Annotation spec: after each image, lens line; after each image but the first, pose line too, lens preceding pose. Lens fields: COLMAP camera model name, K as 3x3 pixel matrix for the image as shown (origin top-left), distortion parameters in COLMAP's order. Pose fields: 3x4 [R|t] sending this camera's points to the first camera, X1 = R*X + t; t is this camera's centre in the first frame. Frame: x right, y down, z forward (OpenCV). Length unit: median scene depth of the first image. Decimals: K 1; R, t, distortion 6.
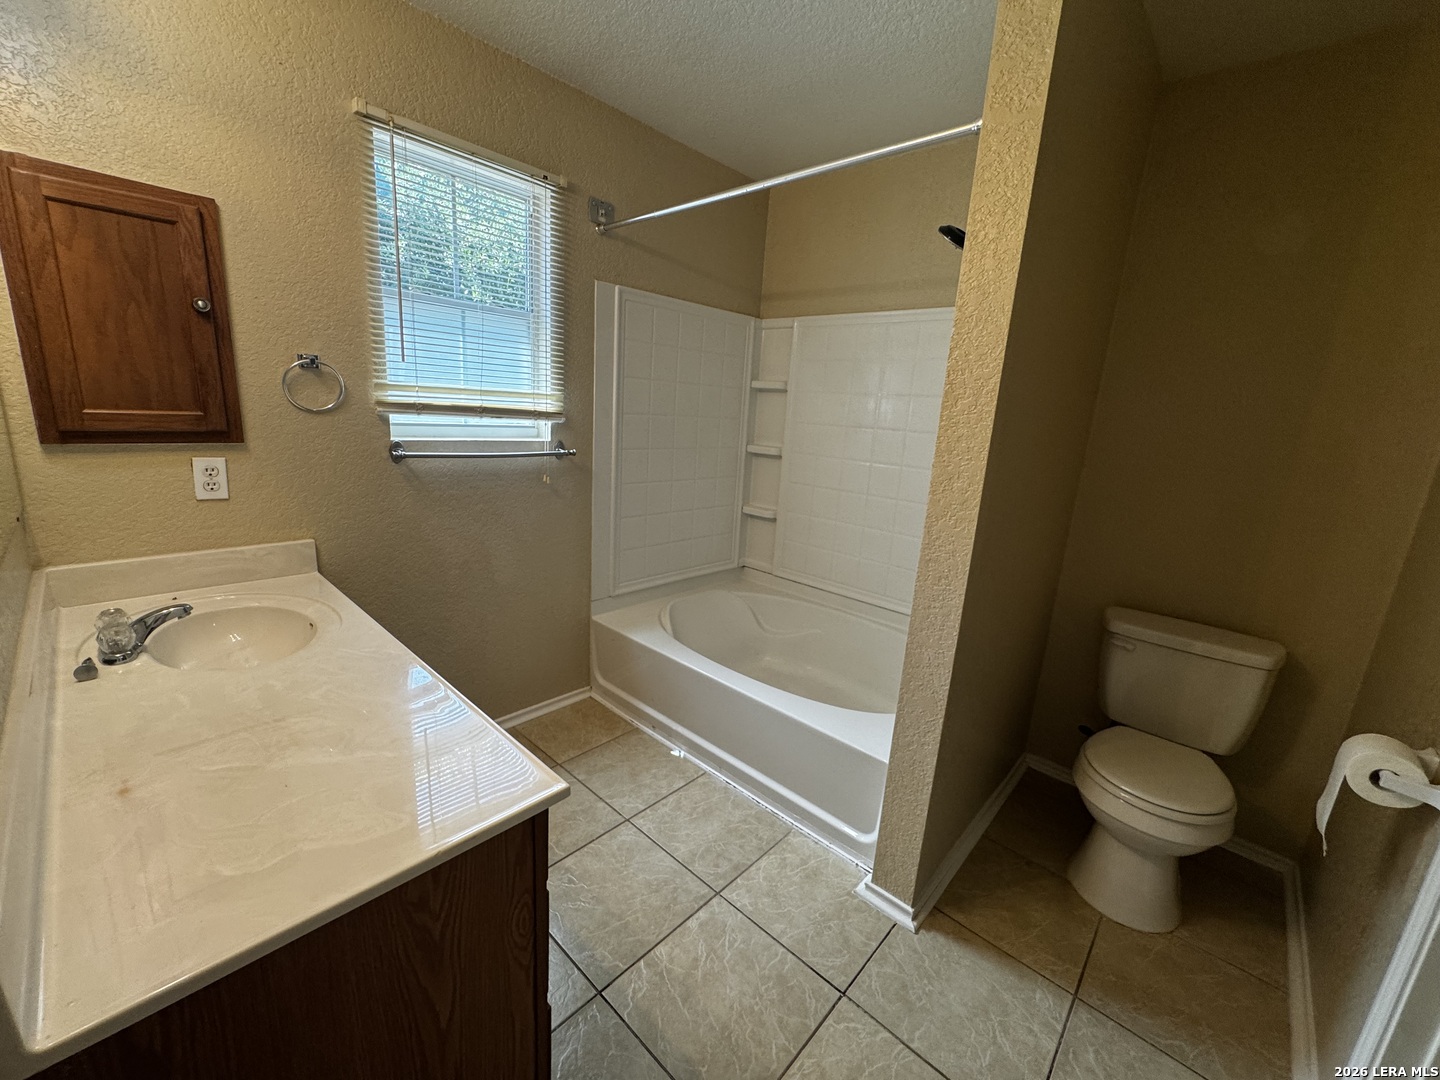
lens RADIAL K [[577.6, 0, 717.6], [0, 577.6, 538.8], [0, 0, 1]] dist [-0.004278, 0.001039]
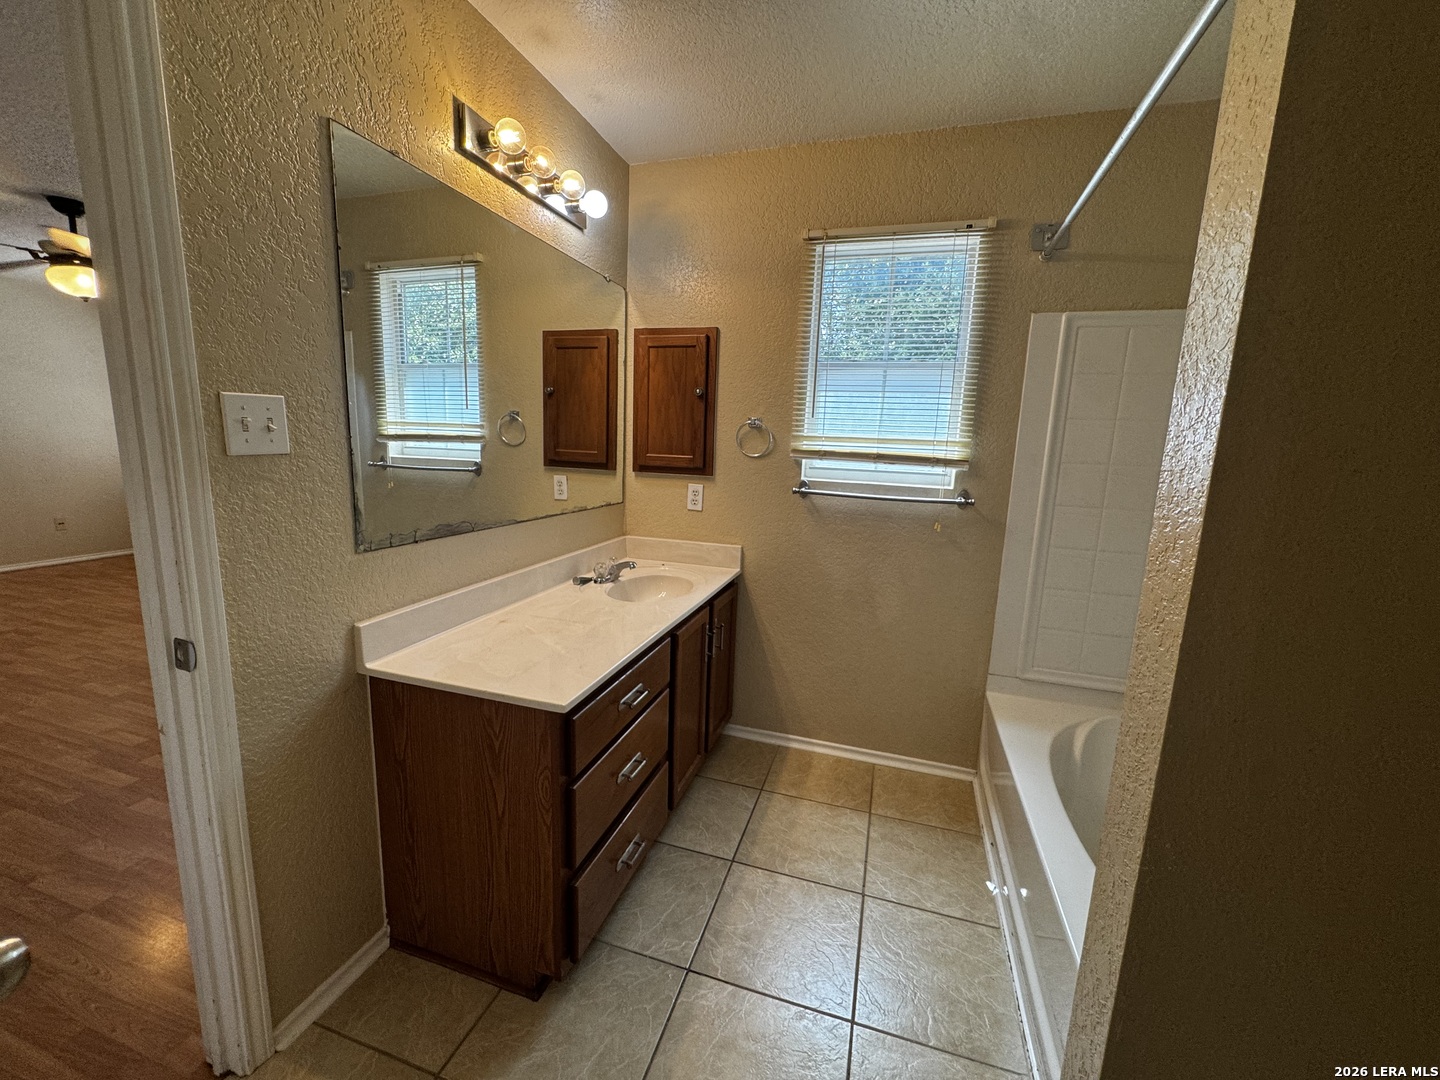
lens RADIAL K [[577.6, 0, 718.2], [0, 577.6, 539.3], [0, 0, 1]] dist [-0.004278, 0.001039]
pose [[0.431899, 0.109716, -0.895224, 0.489146], [-0.212967, 0.976912, 0.016981, -0.024648], [0.876418, 0.183319, 0.445293, 0.290497]]
